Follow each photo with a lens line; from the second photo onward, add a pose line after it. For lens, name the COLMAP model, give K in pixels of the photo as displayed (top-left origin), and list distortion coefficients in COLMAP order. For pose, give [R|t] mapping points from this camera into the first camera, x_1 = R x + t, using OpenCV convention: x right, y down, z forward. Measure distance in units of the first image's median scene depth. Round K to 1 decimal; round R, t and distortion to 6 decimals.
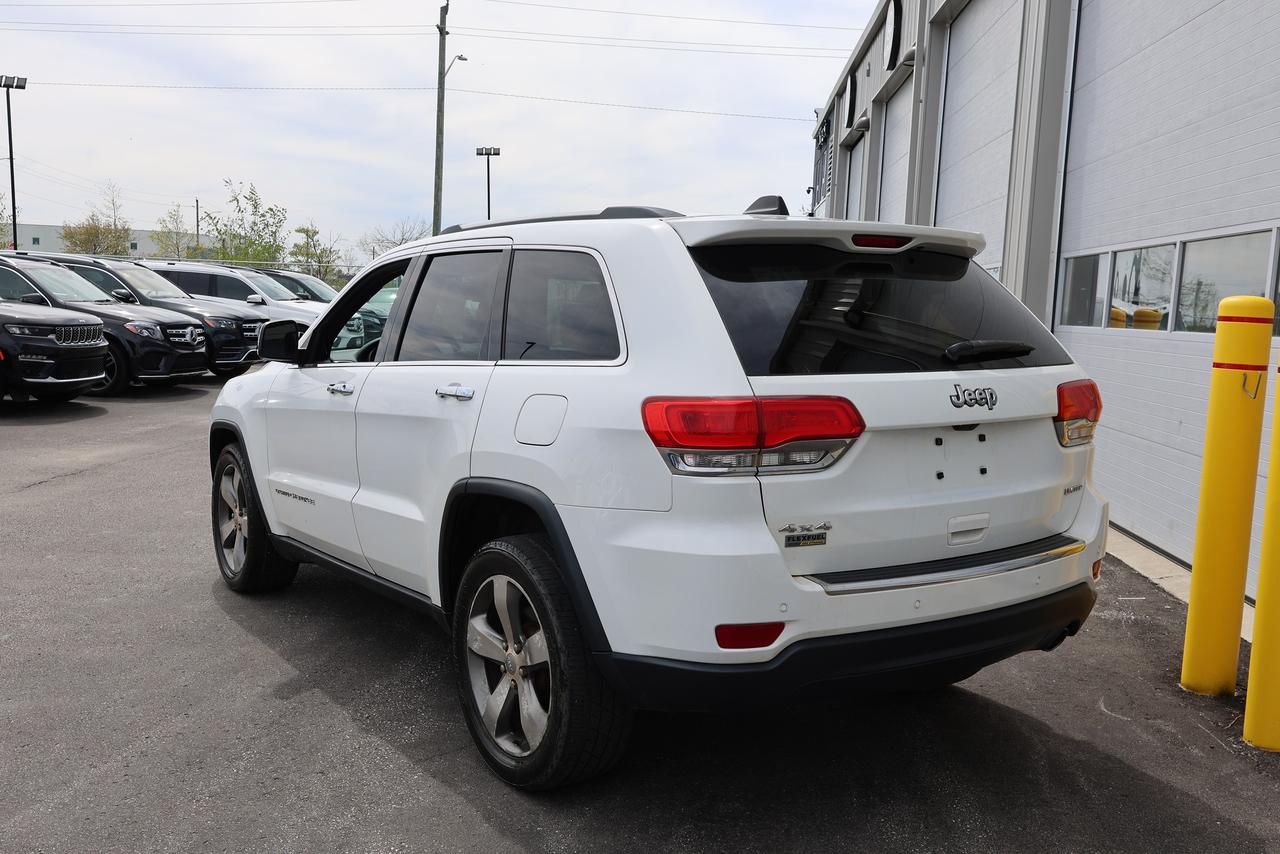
lens RADIAL K [[1183.2, 0, 641.4], [0, 1183.2, 430.9], [0, 0, 1]] dist [0.000499, 0.000000]
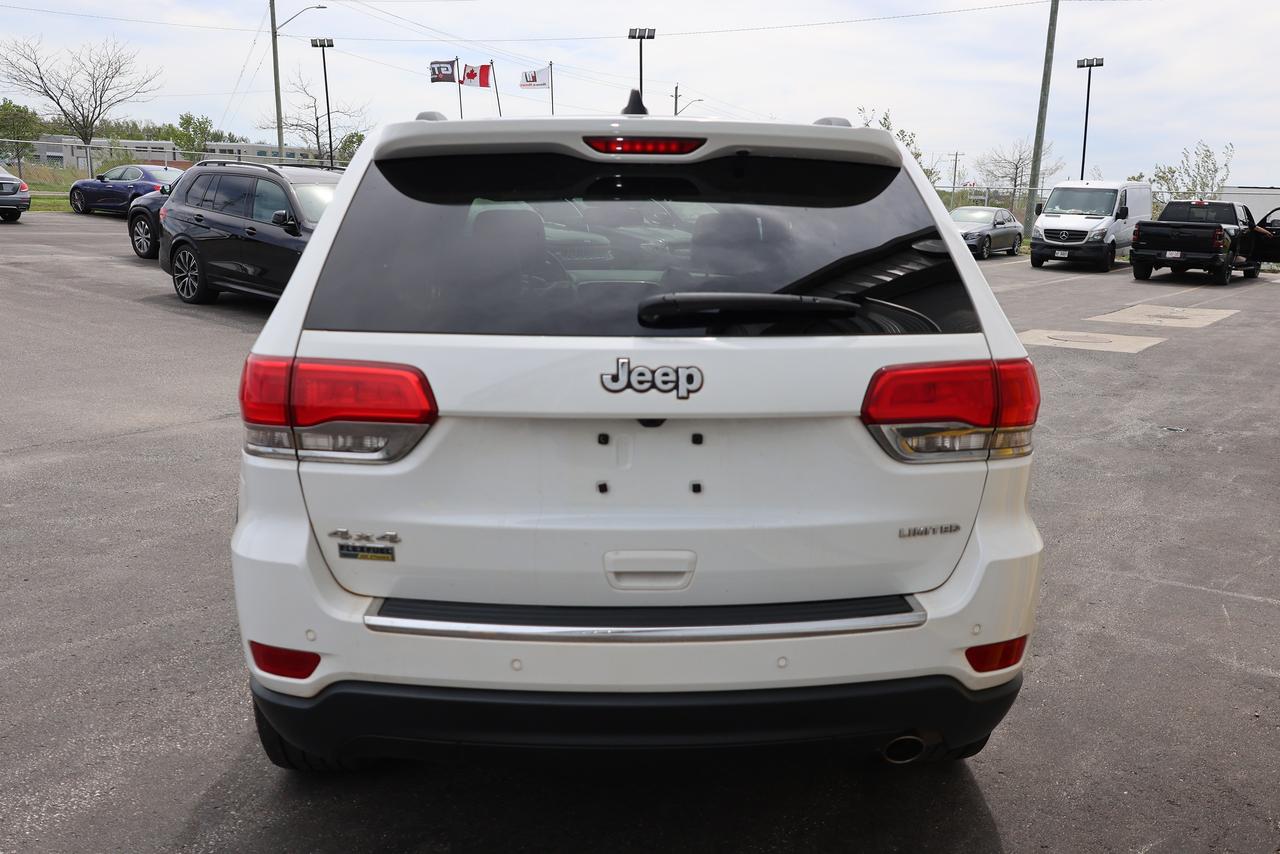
lens RADIAL K [[1077.7, 0, 635.9], [0, 1077.7, 429.0], [0, 0, 1]] dist [0.020943, 0.007202]
pose [[0.846302, 0.102304, -0.522788, 0.592688], [-0.059105, 0.993359, 0.098710, -0.059740], [0.529415, -0.052639, 0.846729, 0.476490]]
